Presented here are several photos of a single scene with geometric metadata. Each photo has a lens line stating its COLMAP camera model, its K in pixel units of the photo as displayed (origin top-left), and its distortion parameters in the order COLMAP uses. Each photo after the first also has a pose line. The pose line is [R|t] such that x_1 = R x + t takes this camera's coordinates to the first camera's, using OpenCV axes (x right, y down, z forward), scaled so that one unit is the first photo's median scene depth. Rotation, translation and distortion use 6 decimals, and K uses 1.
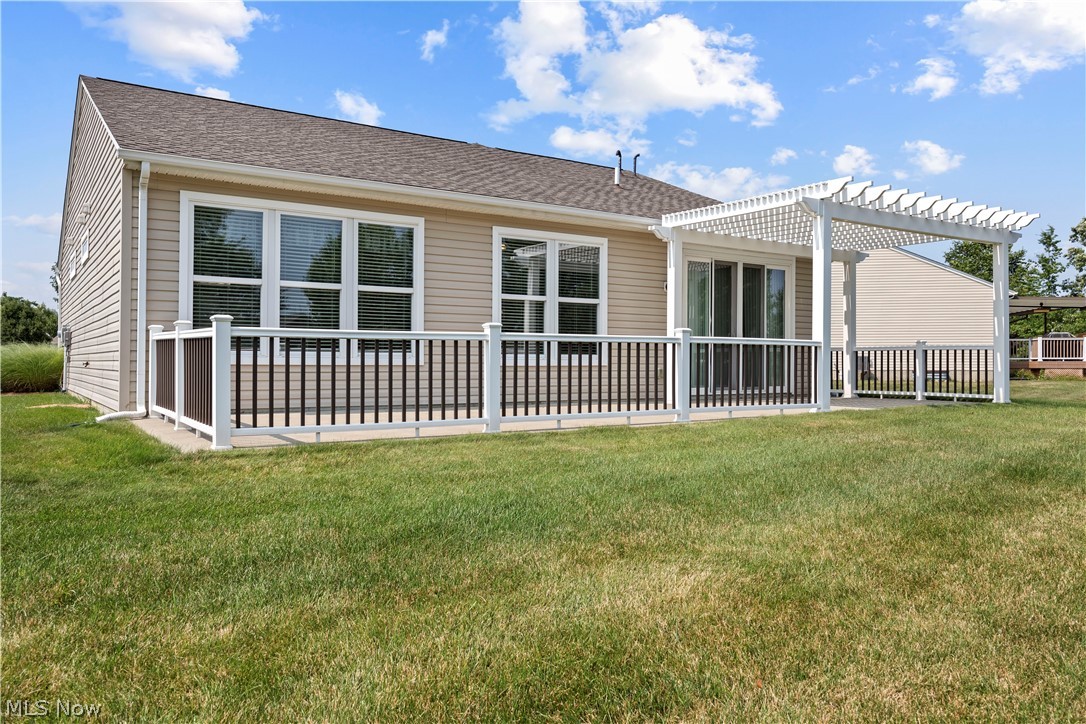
lens RADIAL K [[784.5, 0, 543.0], [0, 784.5, 362.0], [0, 0, 1]] dist [0.001534, -0.000022]
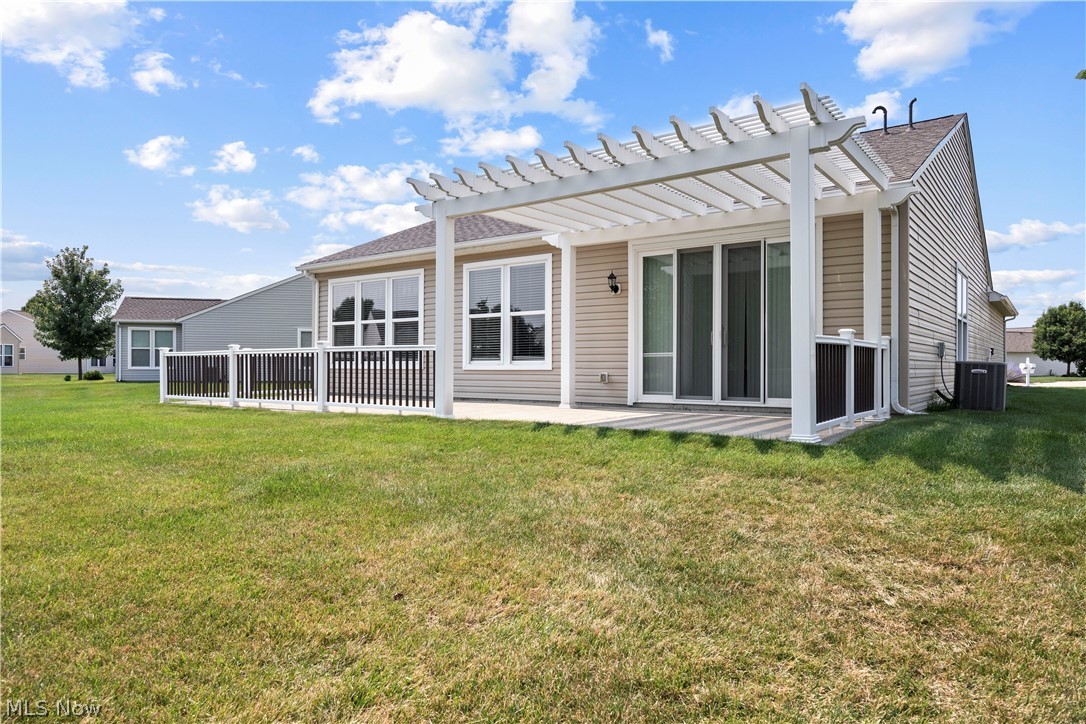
lens RADIAL K [[702.0, 0, 543.0], [0, 702.0, 362.0], [0, 0, 1]] dist [-0.061062, -0.000050]
pose [[0.330406, -0.008965, -0.943796, 1.233903], [-0.000913, 0.999951, -0.009818, 0.003834], [0.943839, 0.004106, 0.330382, 0.841751]]
